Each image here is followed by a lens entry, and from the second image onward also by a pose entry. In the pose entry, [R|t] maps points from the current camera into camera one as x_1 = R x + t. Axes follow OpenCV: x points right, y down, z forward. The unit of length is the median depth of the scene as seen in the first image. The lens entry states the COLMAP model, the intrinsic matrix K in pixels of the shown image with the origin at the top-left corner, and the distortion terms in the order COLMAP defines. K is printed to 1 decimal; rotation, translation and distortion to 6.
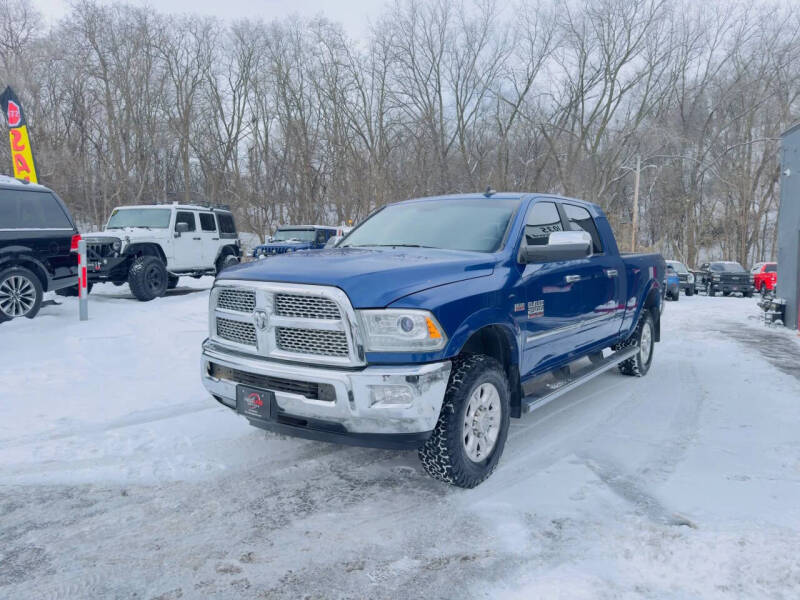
lens RADIAL K [[544.6, 0, 399.7], [0, 544.6, 297.3], [0, 0, 1]] dist [0.020318, -0.022734]
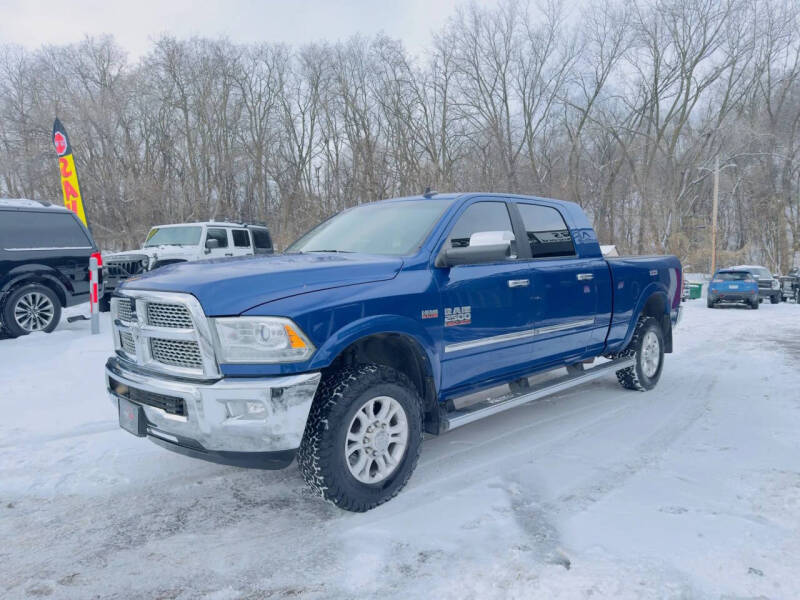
lens RADIAL K [[544.6, 0, 403.8], [0, 544.6, 299.5], [0, 0, 1]] dist [0.020318, -0.022734]
pose [[0.991655, -0.016362, -0.127877, 0.146495], [0.013785, 0.999684, -0.021013, 0.005732], [0.128180, 0.019075, 0.991567, 0.041245]]
